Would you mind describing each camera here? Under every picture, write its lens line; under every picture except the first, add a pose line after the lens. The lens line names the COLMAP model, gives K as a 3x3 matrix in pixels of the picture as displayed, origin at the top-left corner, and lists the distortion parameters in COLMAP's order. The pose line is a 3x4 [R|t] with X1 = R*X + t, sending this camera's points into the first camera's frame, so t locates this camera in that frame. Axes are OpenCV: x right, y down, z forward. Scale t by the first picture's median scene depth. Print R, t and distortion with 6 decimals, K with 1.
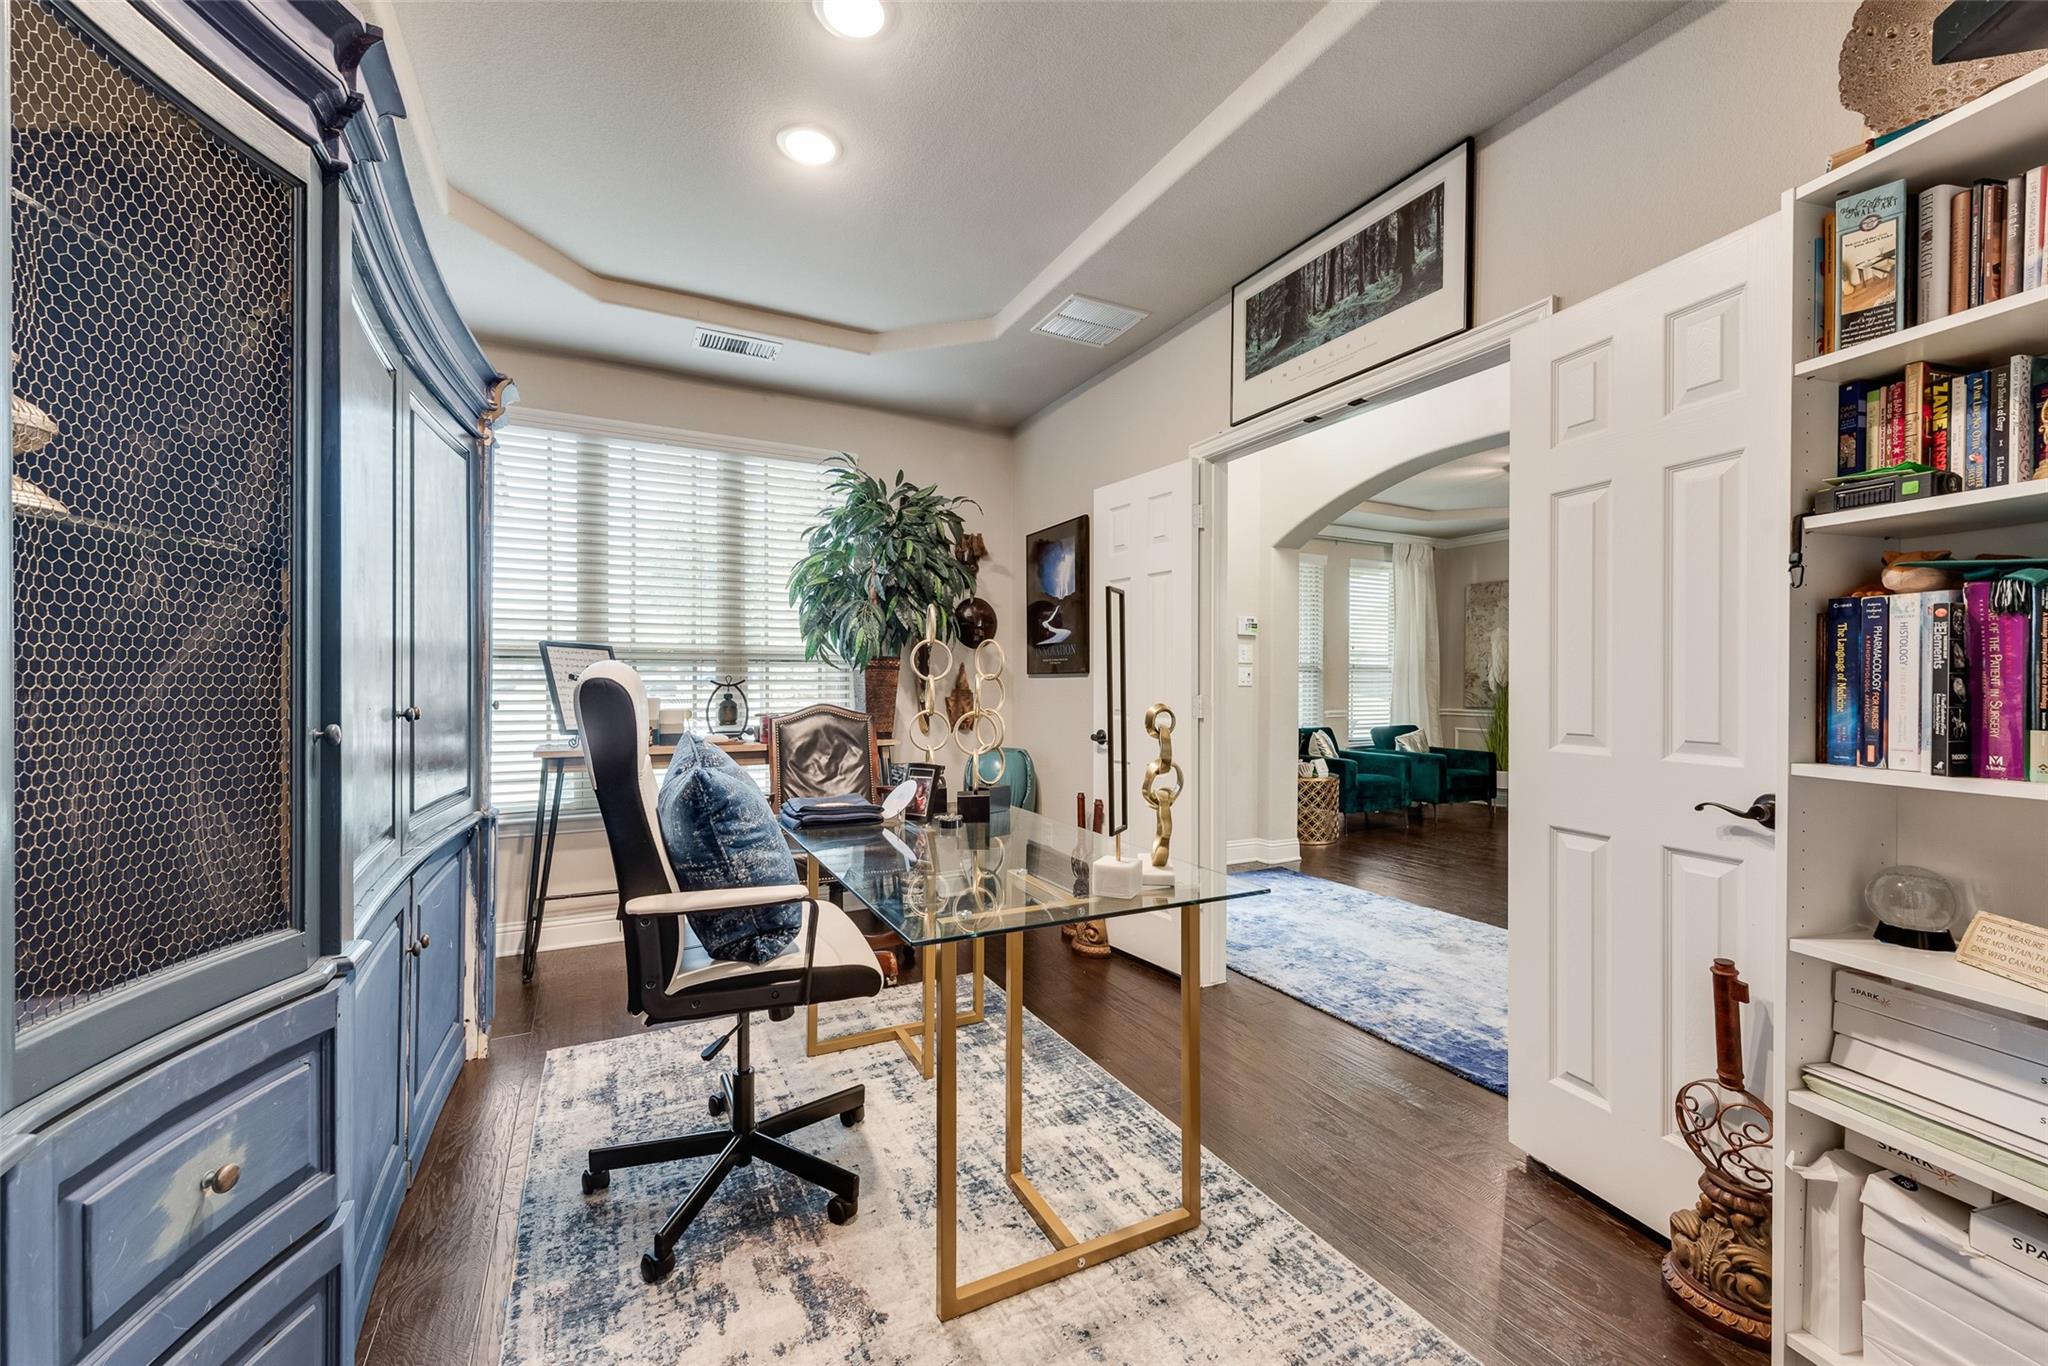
lens RADIAL K [[811.8, 0, 1016.3], [0, 811.8, 682.6], [0, 0, 1]] dist [0.012111, -0.000240]
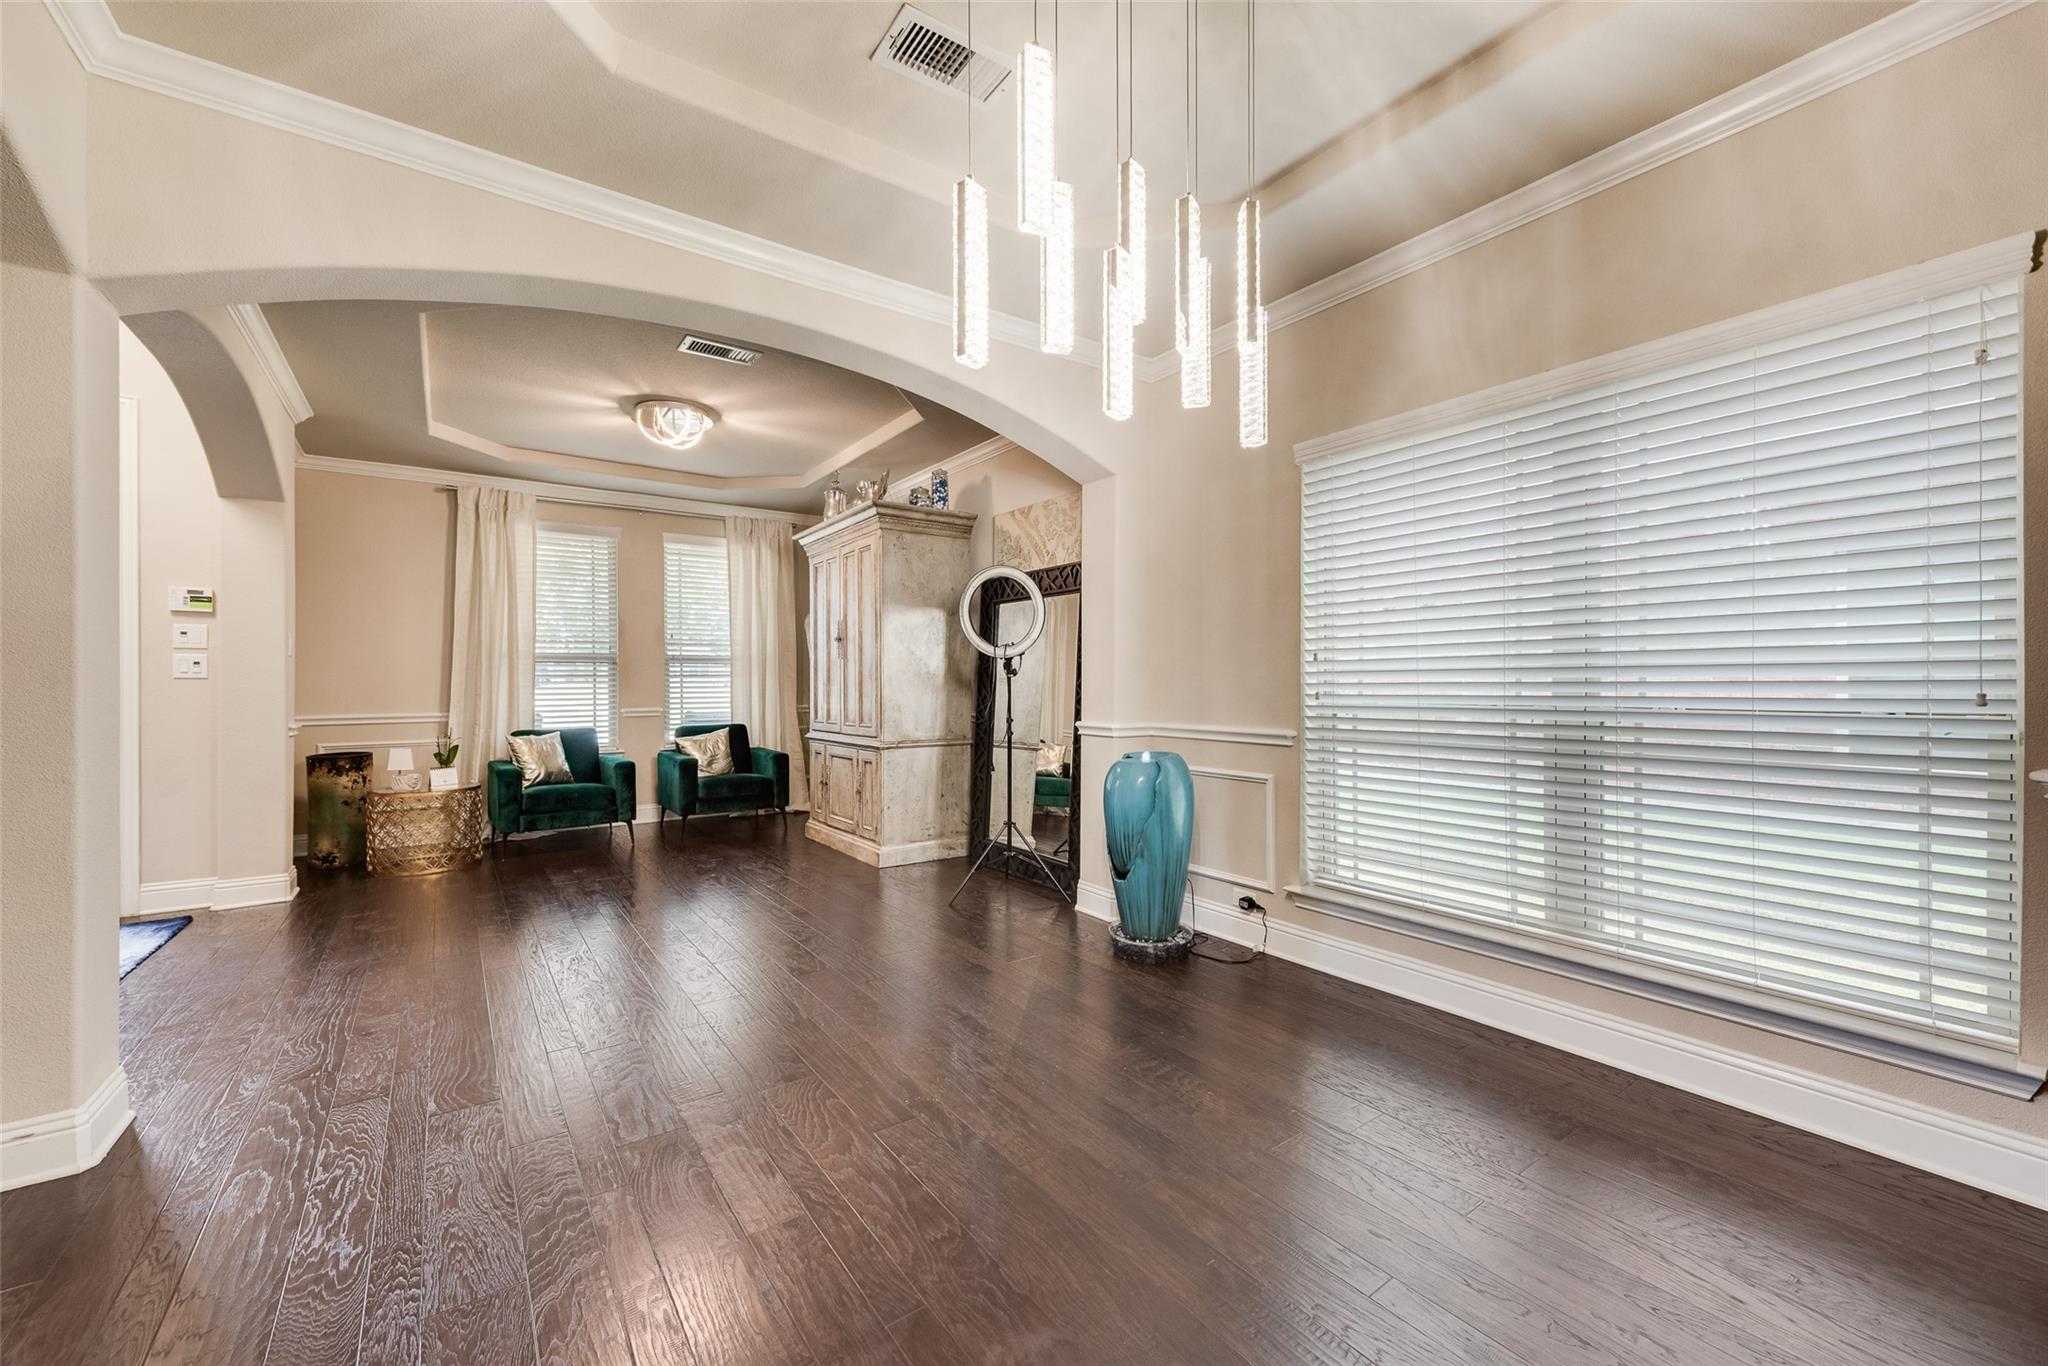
lens RADIAL K [[811.8, 0, 1016.3], [0, 811.8, 682.6], [0, 0, 1]] dist [0.012111, -0.000240]
pose [[0.990452, -0.004901, 0.137768, 0.733675], [0.004636, 0.999987, 0.002240, 0.008420], [-0.137777, -0.001580, 0.990462, 0.101592]]
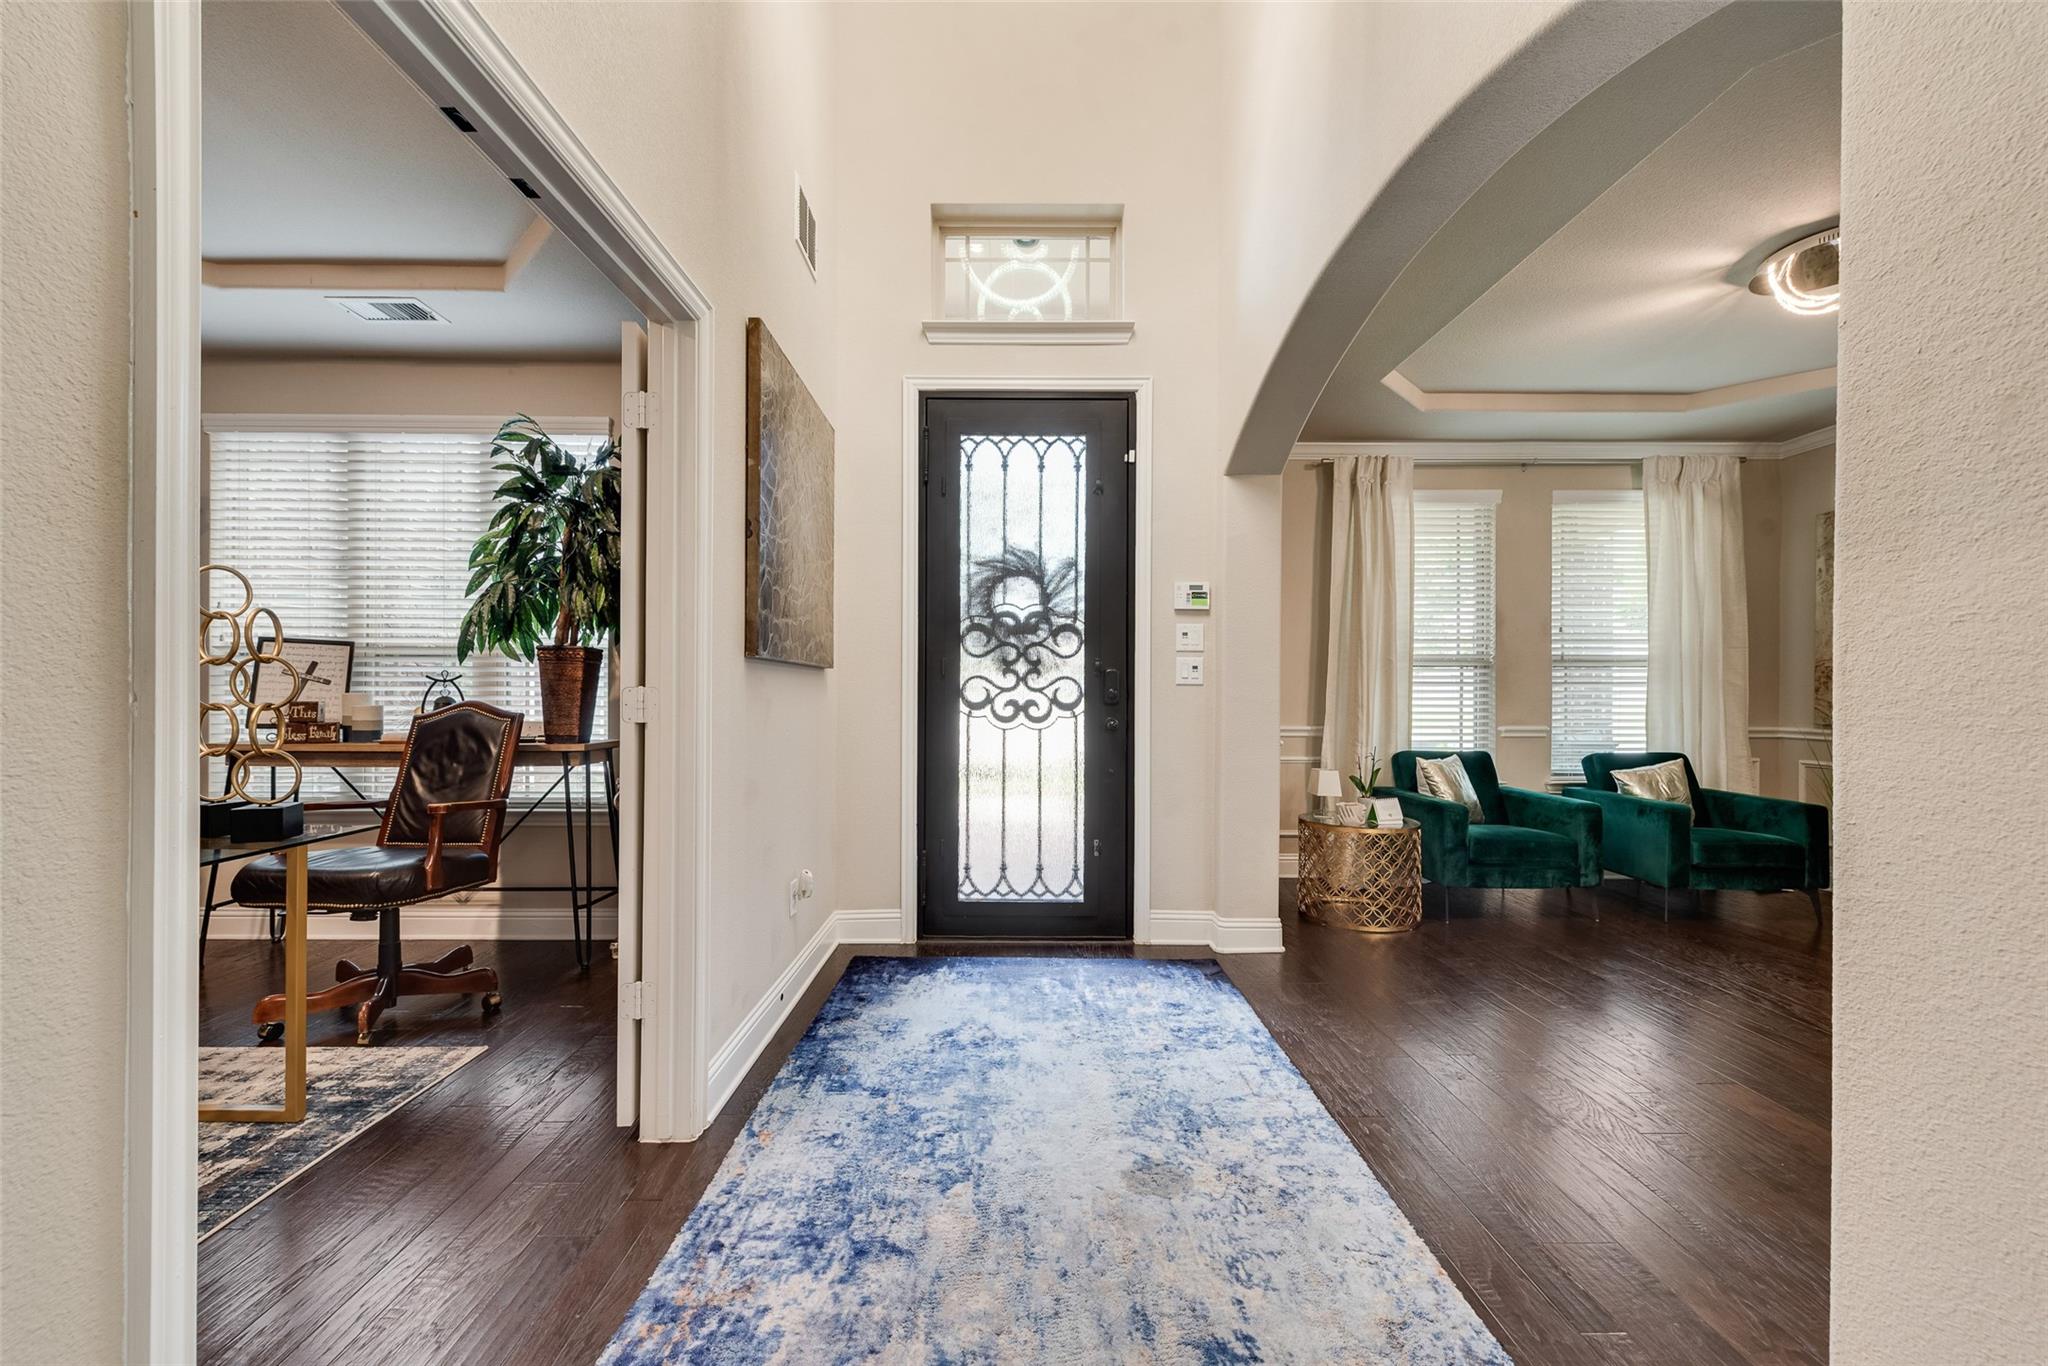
lens RADIAL K [[811.8, 0, 1016.3], [0, 811.8, 682.6], [0, 0, 1]] dist [0.012111, -0.000240]
pose [[0.892317, -0.004045, -0.451391, 0.359719], [-0.001200, 0.999935, -0.011332, 0.008490], [0.451408, 0.010653, 0.892254, 0.256720]]
